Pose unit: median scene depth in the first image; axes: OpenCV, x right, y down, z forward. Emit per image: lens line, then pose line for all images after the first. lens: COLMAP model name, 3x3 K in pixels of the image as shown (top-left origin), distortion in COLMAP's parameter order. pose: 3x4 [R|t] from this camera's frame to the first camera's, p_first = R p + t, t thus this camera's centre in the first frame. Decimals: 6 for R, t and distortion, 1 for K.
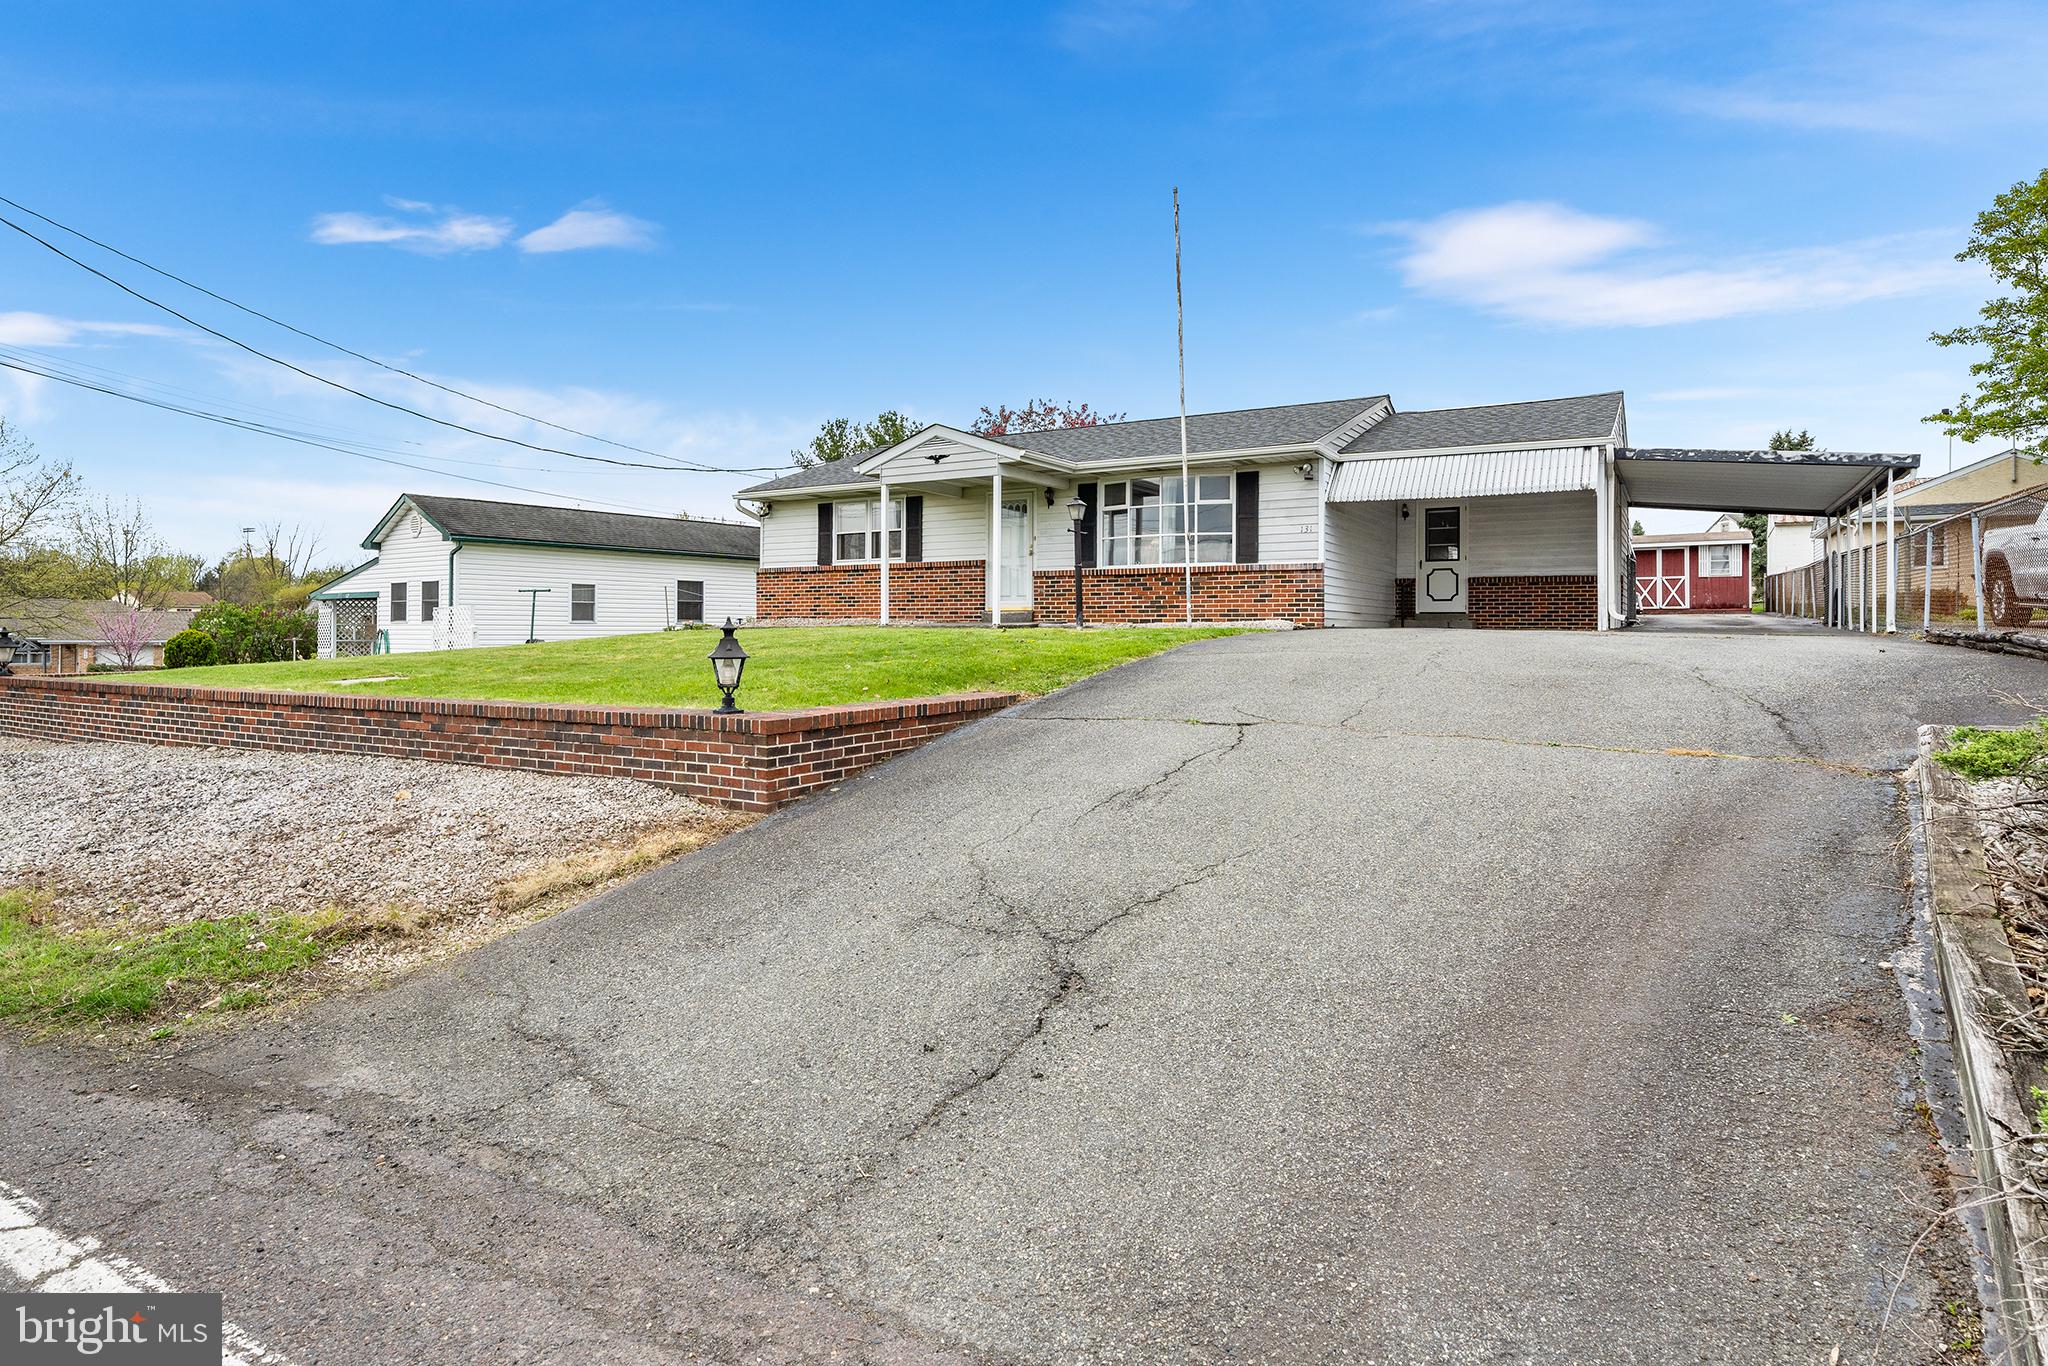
lens RADIAL K [[1075.5, 0, 1022.2], [0, 1075.5, 615.4], [0, 0, 1]] dist [0.000146, 0.000847]
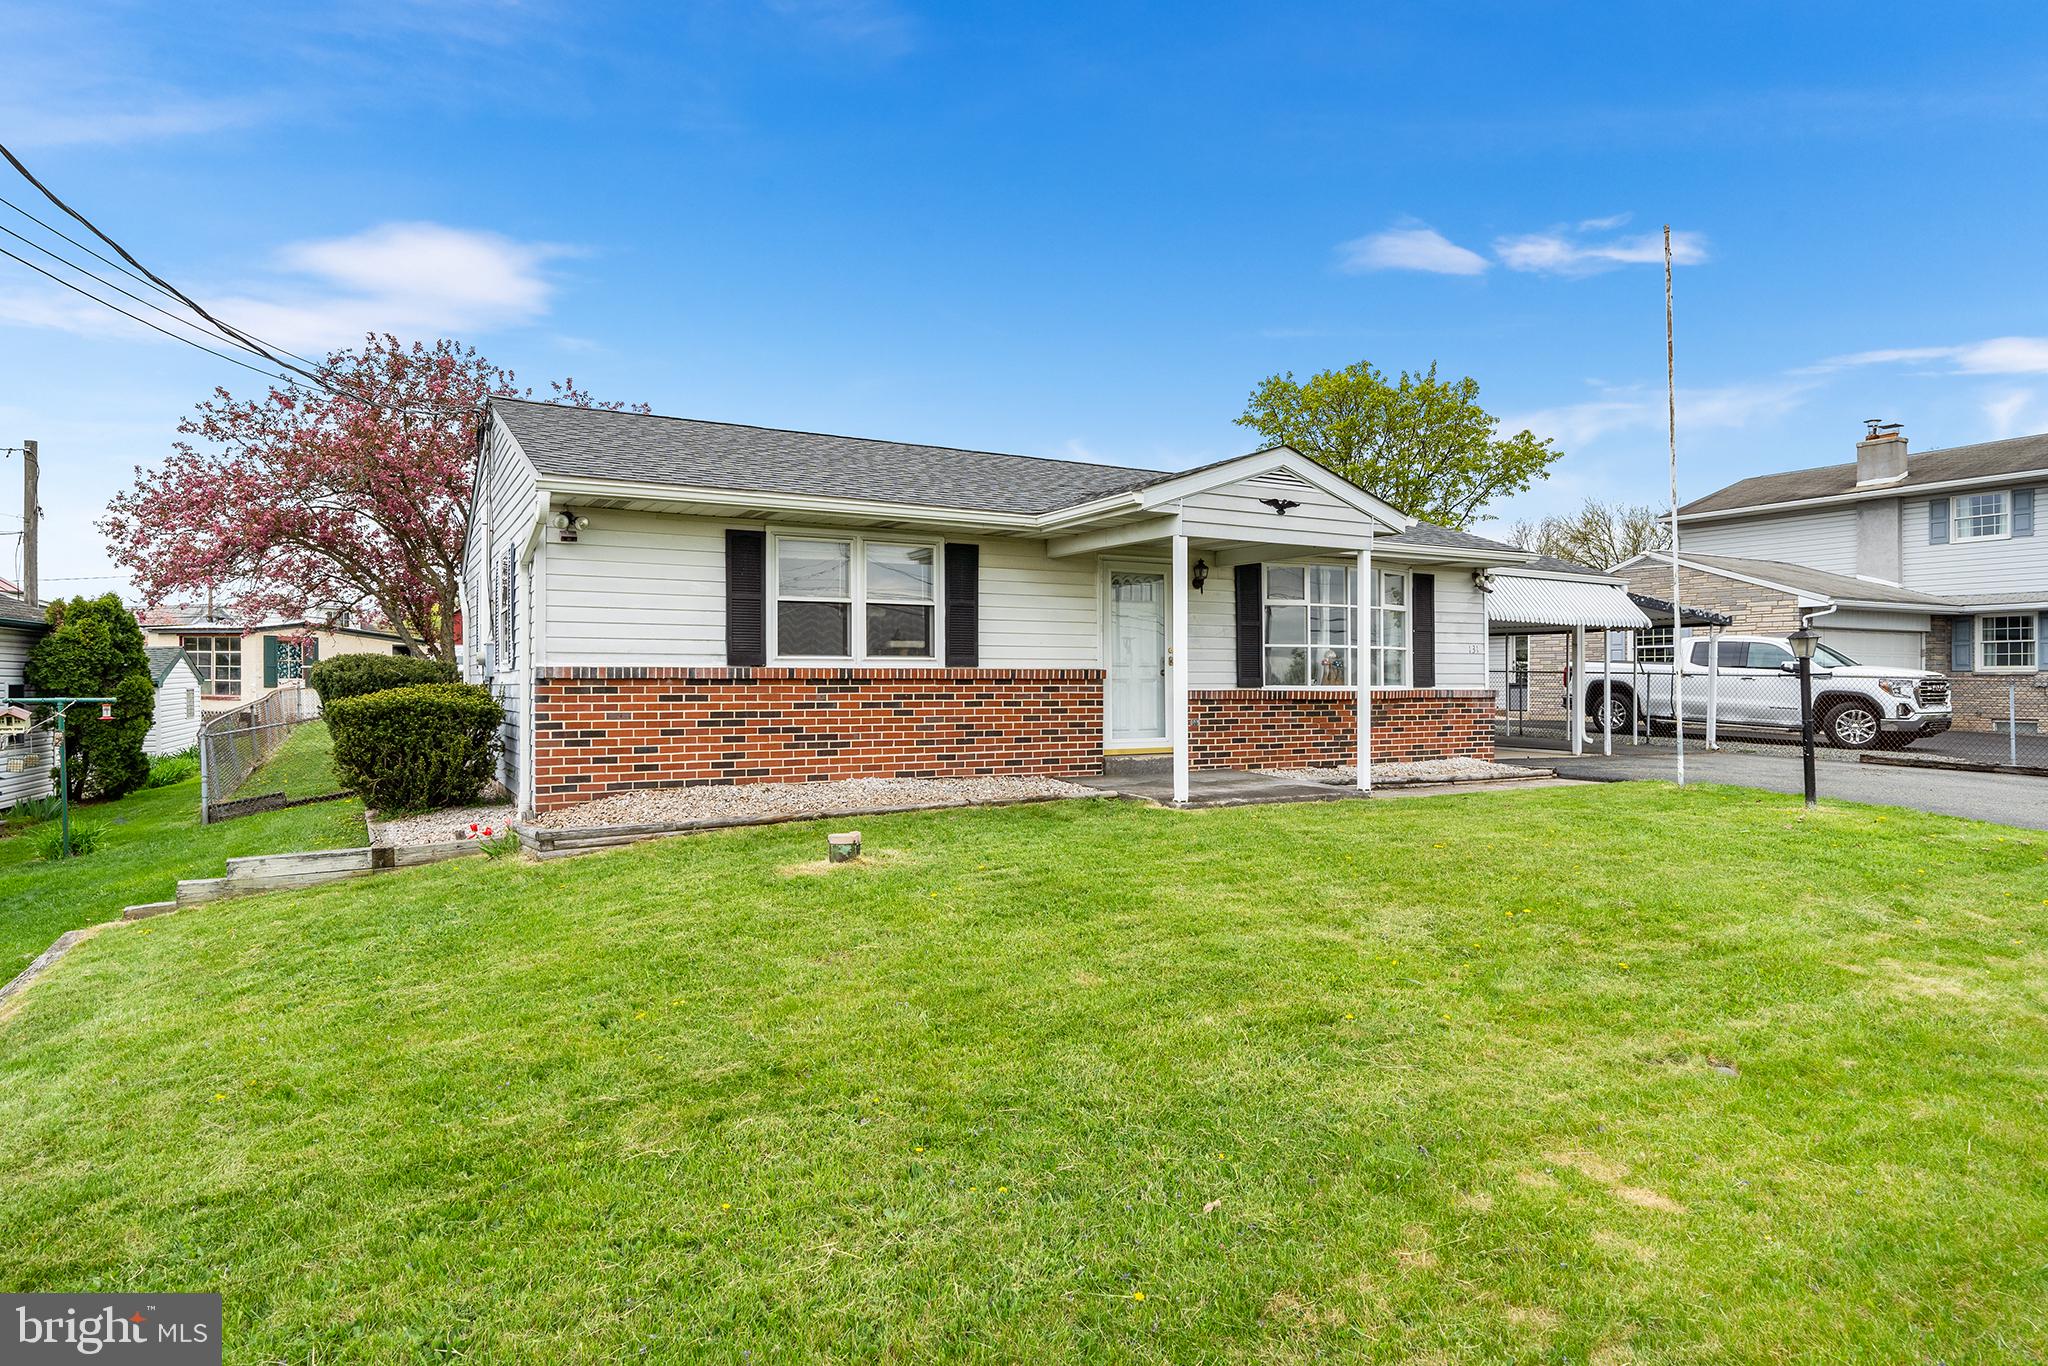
lens RADIAL K [[1187.6, 0, 1024.0], [0, 1187.6, 683.0], [0, 0, 1]] dist [0.000353, 0.000170]
pose [[0.498365, -0.002012, 0.866965, -0.565768], [-0.007933, 0.999945, 0.006881, -0.044082], [-0.866931, -0.010307, 0.498322, 0.649951]]
